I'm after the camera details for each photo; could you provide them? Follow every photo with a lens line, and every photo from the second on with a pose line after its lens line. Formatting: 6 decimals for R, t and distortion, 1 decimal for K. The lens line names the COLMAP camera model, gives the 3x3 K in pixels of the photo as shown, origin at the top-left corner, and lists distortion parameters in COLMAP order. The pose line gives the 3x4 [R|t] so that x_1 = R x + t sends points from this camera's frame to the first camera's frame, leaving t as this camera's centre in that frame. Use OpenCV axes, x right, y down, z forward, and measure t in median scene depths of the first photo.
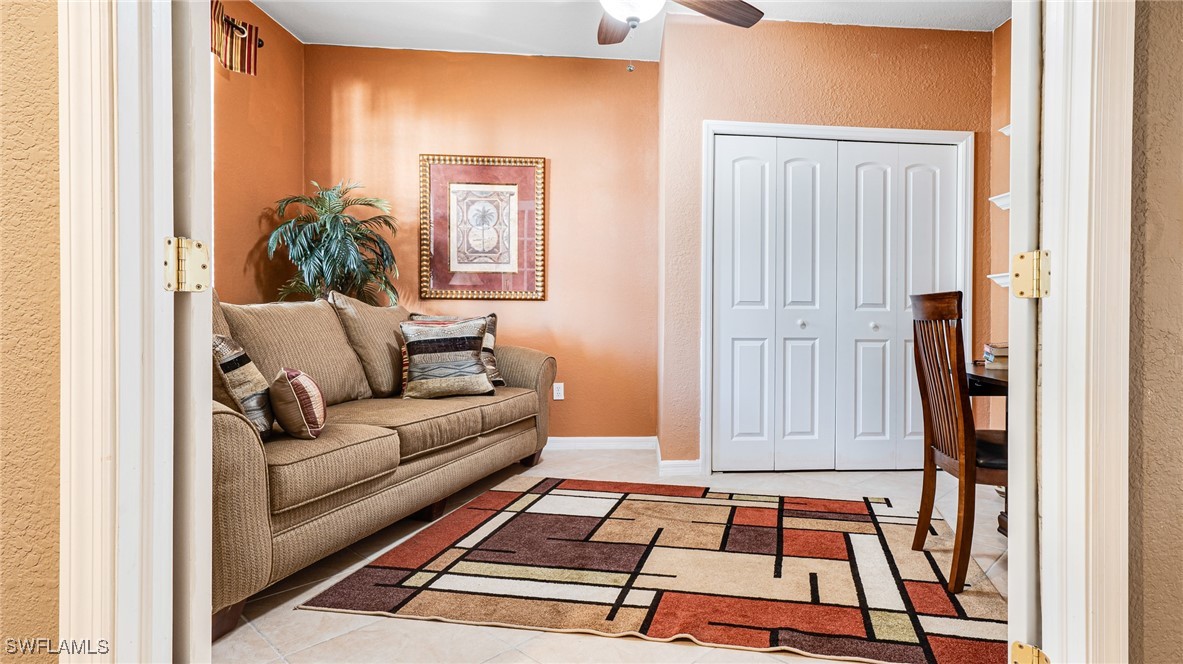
lens RADIAL K [[589.2, 0, 650.2], [0, 589.2, 321.0], [0, 0, 1]] dist [0.003015, 0.000602]
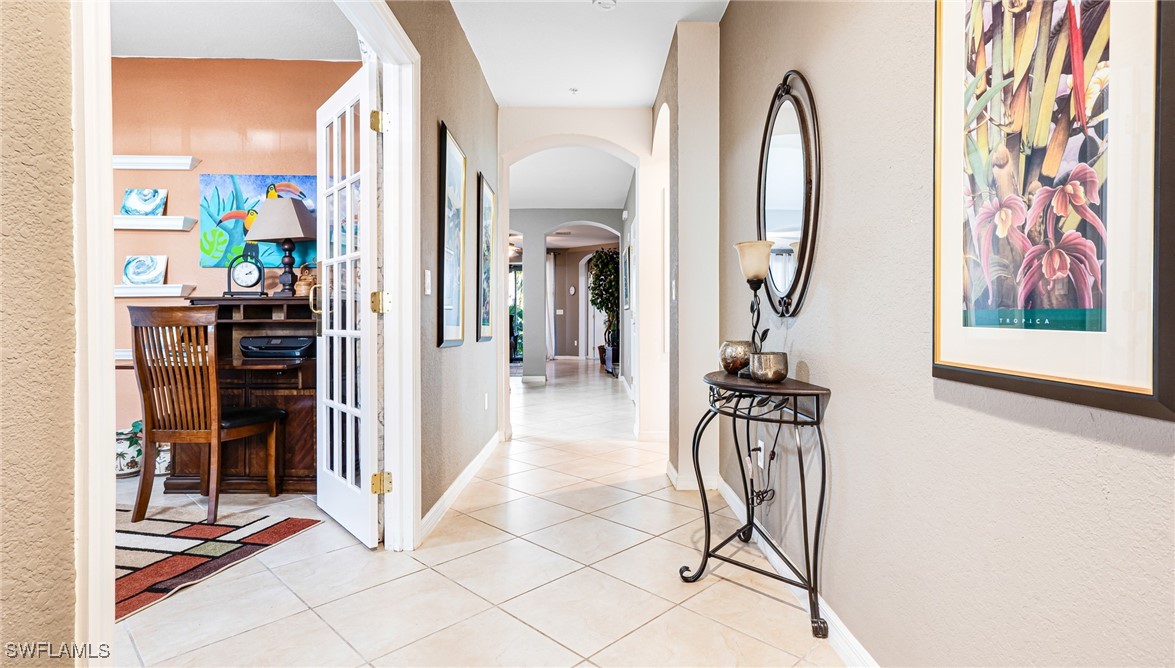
lens RADIAL K [[589.3, 0, 585.8], [0, 589.3, 324.4], [0, 0, 1]] dist [-0.003768, -0.000250]
pose [[0.075828, -0.015717, 0.996997, -0.928271], [0.008126, 0.999852, 0.015144, -0.016648], [-0.997088, 0.006954, 0.075945, 0.037133]]
